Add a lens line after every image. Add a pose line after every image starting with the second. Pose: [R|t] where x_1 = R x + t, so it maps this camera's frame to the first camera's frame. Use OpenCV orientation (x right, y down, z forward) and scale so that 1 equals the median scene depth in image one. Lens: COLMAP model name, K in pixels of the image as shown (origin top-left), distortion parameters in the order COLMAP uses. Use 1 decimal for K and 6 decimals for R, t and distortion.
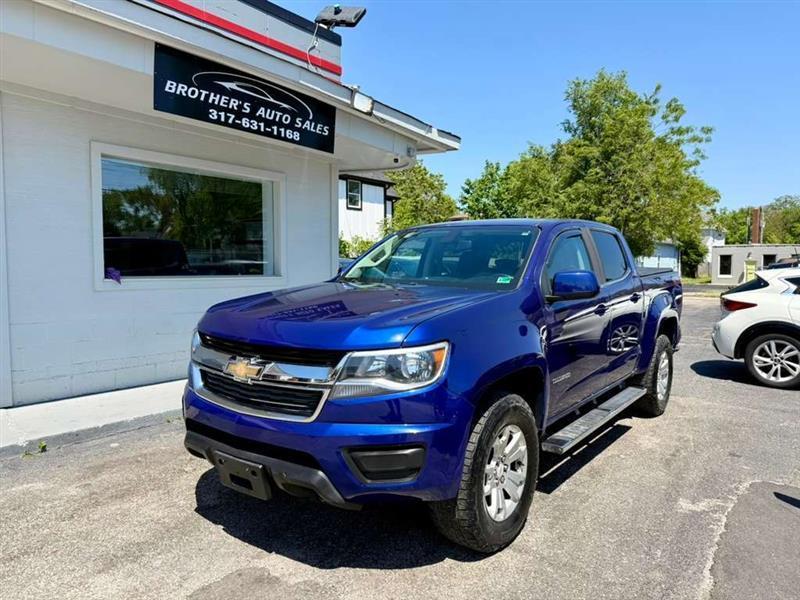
lens RADIAL K [[560.2, 0, 400.0], [0, 560.2, 300.2], [0, 0, 1]] dist [0.016000, -0.029942]
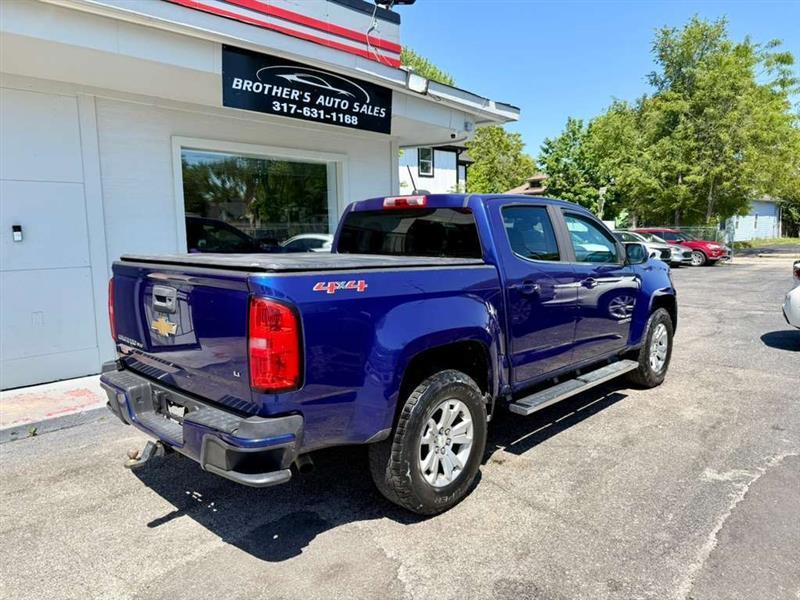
lens RADIAL K [[560.2, 0, 403.1], [0, 560.2, 297.8], [0, 0, 1]] dist [0.016000, -0.029942]
pose [[0.990946, -0.005328, -0.134155, 0.051213], [0.013187, 0.998244, 0.057757, -0.020283], [0.133611, -0.059004, 0.989276, -0.059163]]
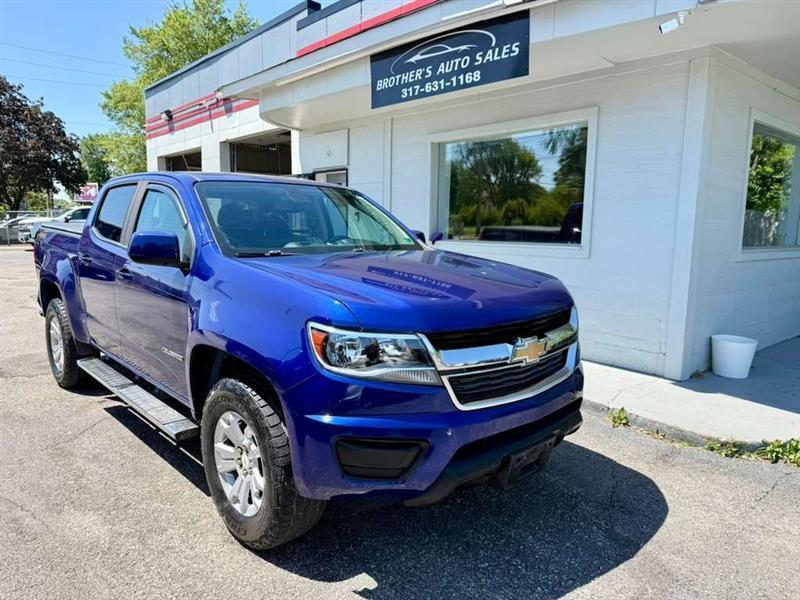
lens RADIAL K [[560.2, 0, 400.3], [0, 560.2, 305.2], [0, 0, 1]] dist [0.016000, -0.029942]
pose [[-0.191334, 0.128627, -0.973060, 0.780823], [-0.076481, 0.986408, 0.145429, -0.074402], [0.978541, 0.102246, -0.178896, 1.193090]]
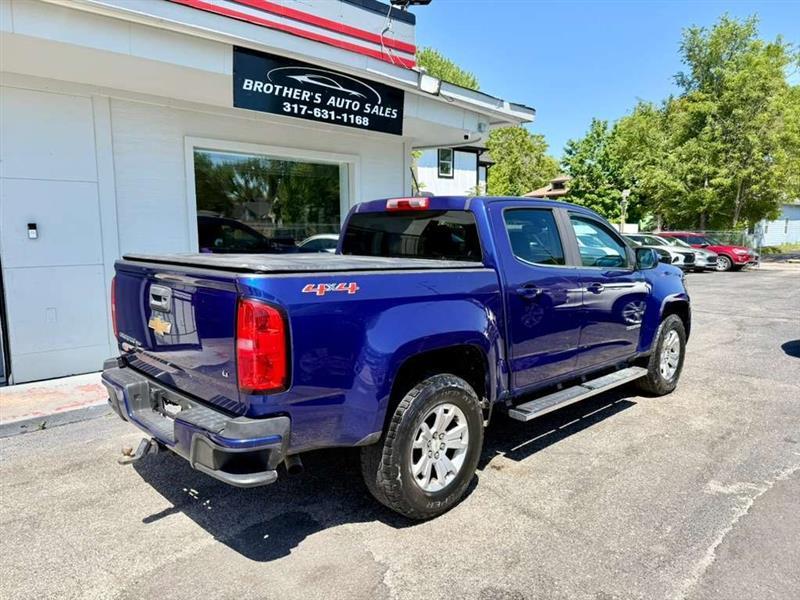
lens RADIAL K [[560.2, 0, 400.0], [0, 560.2, 299.8], [0, 0, 1]] dist [0.016000, -0.029942]
pose [[0.984420, 0.010212, -0.175538, 0.075507], [0.000274, 0.998222, 0.059609, -0.021918], [0.175834, -0.058728, 0.982666, -0.051892]]
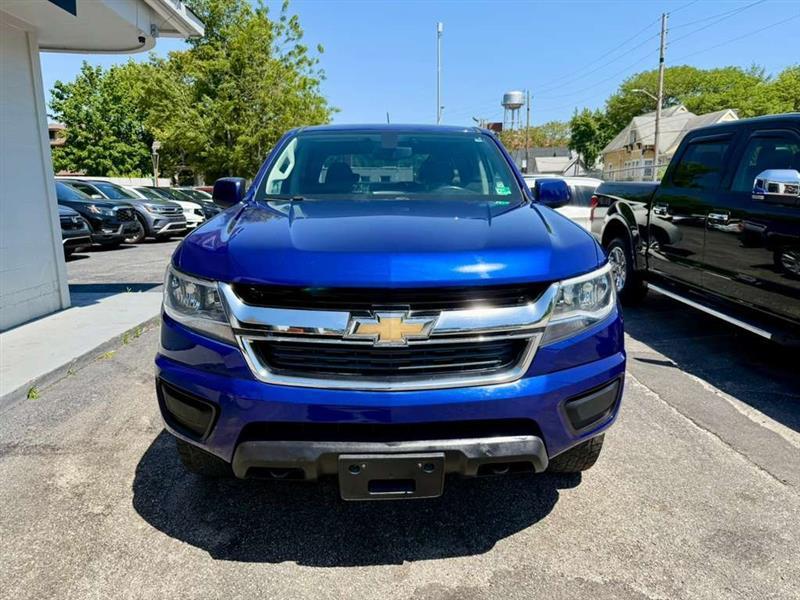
lens RADIAL K [[560.2, 0, 403.7], [0, 560.2, 298.9], [0, 0, 1]] dist [0.016000, -0.029942]
pose [[0.783555, -0.132169, 0.607102, -0.325944], [0.048730, 0.987176, 0.152019, -0.005712], [-0.619408, -0.089531, 0.779947, 0.229977]]
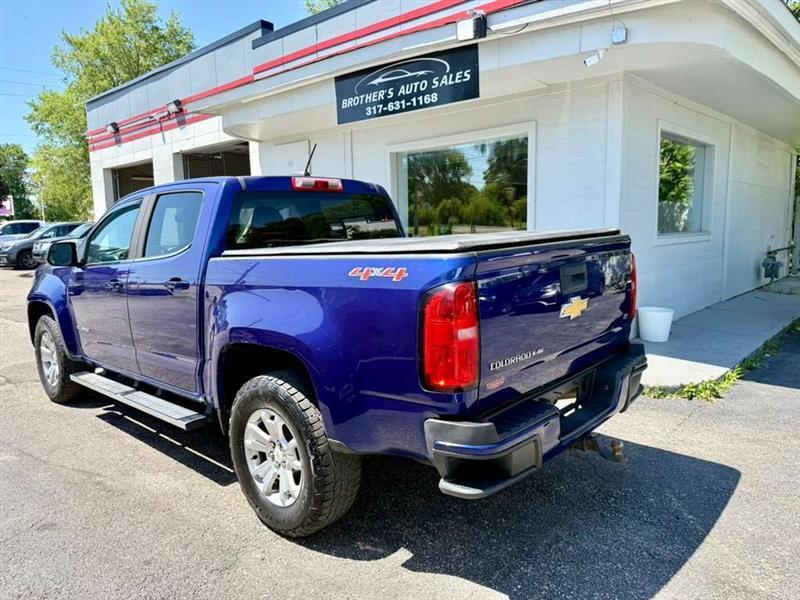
lens RADIAL K [[559.6, 0, 399.4], [0, 559.6, 299.0], [0, 0, 1]] dist [0.021123, -0.036150]
pose [[-0.078703, 0.122855, -0.989299, 0.932589], [-0.038455, 0.991264, 0.126158, -0.070534], [0.996156, 0.047973, -0.073291, 1.142551]]
